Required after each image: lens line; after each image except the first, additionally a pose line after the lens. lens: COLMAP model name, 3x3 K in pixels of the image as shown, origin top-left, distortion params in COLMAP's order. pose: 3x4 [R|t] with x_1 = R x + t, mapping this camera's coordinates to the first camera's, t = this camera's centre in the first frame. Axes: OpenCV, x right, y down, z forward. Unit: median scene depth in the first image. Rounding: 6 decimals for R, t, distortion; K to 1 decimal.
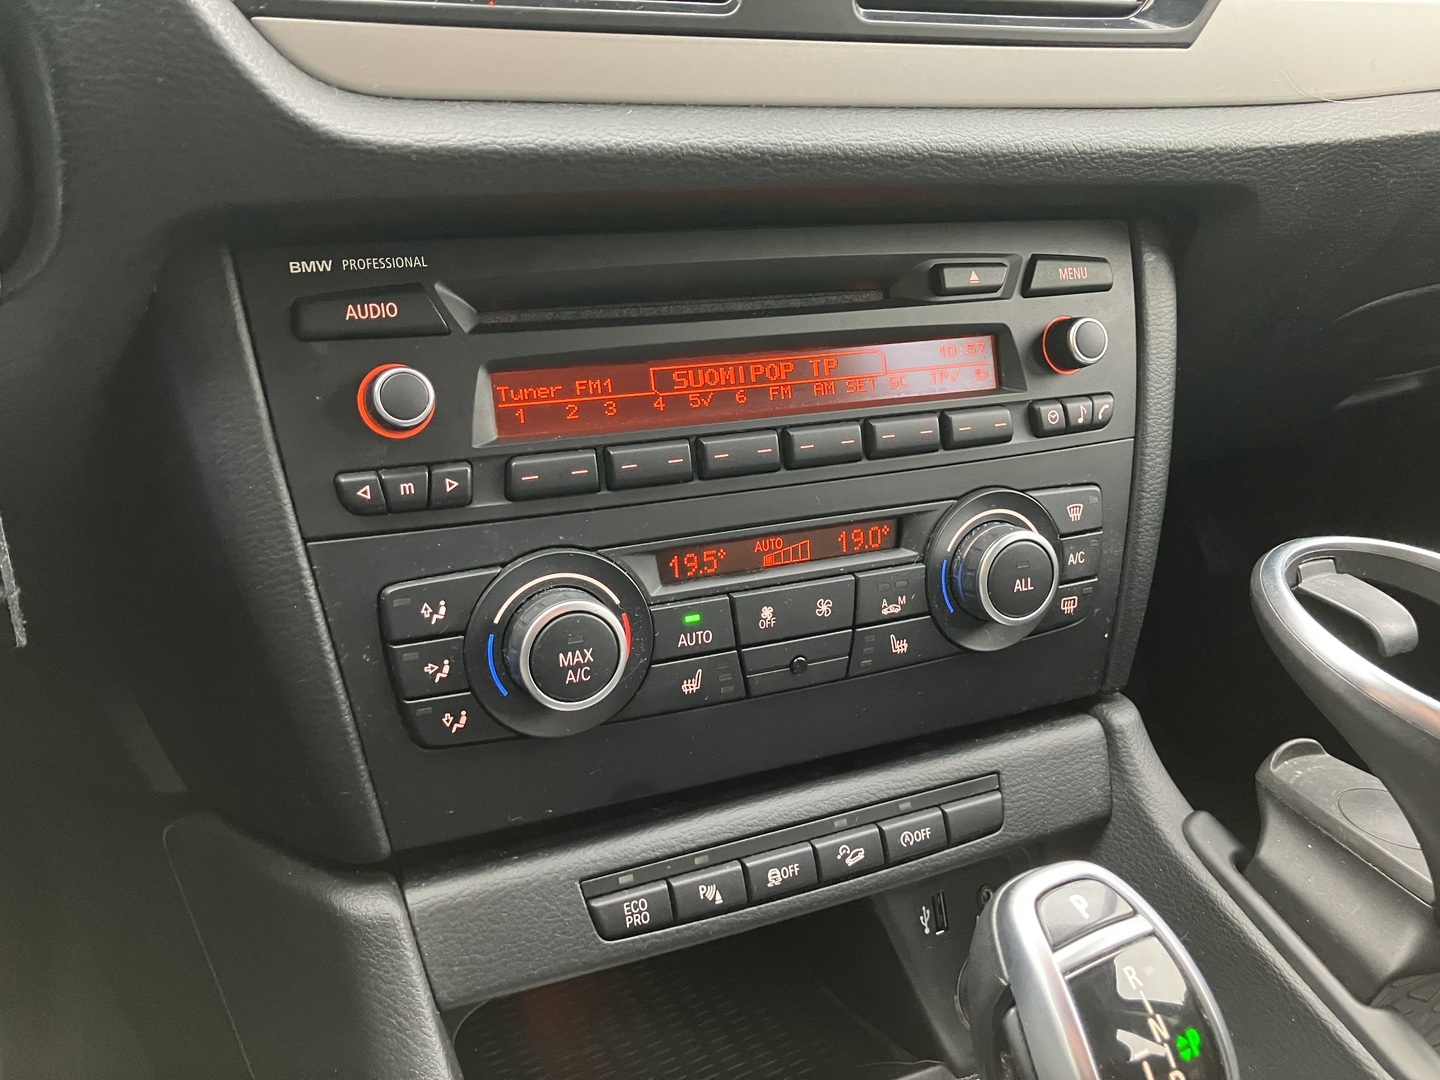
lens RADIAL K [[1211.6, 0, 718.7], [0, 1211.6, 514.1], [0, 0, 1]] dist [0.054963, -0.130564]
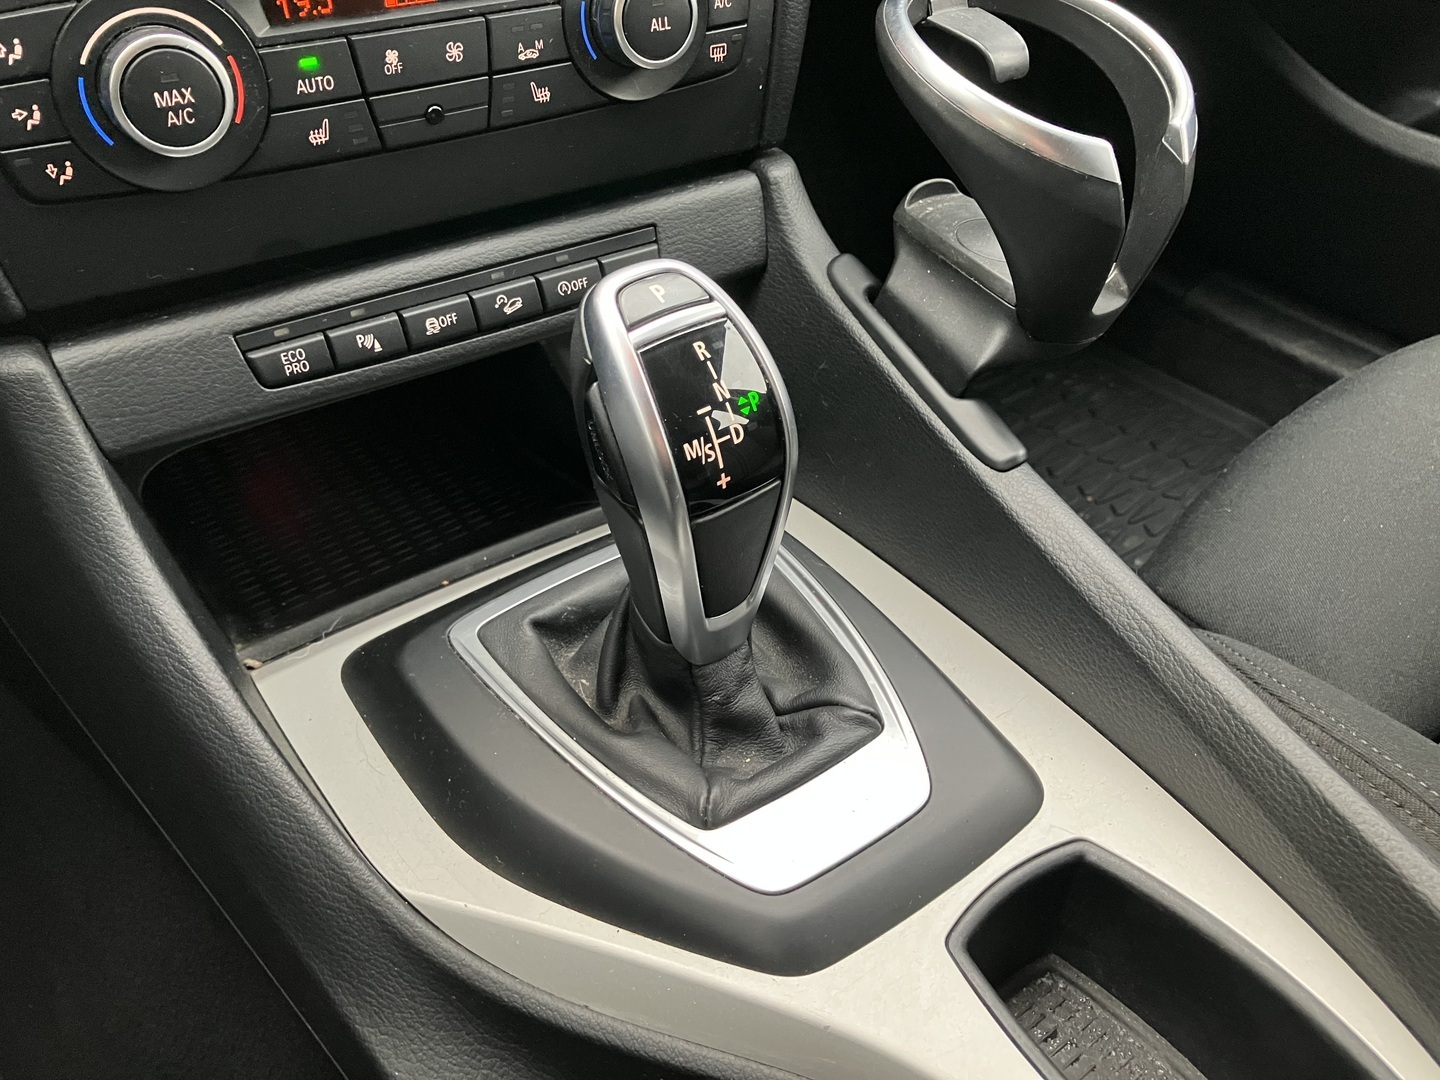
lens RADIAL K [[1211.6, 0, 718.7], [0, 1211.6, 514.1], [0, 0, 1]] dist [0.054963, -0.130564]
pose [[0.988797, -0.080599, 0.125639, 0.148429], [0.033524, 0.940101, 0.339244, 0.104297], [-0.145456, -0.331232, 0.932270, -0.075793]]
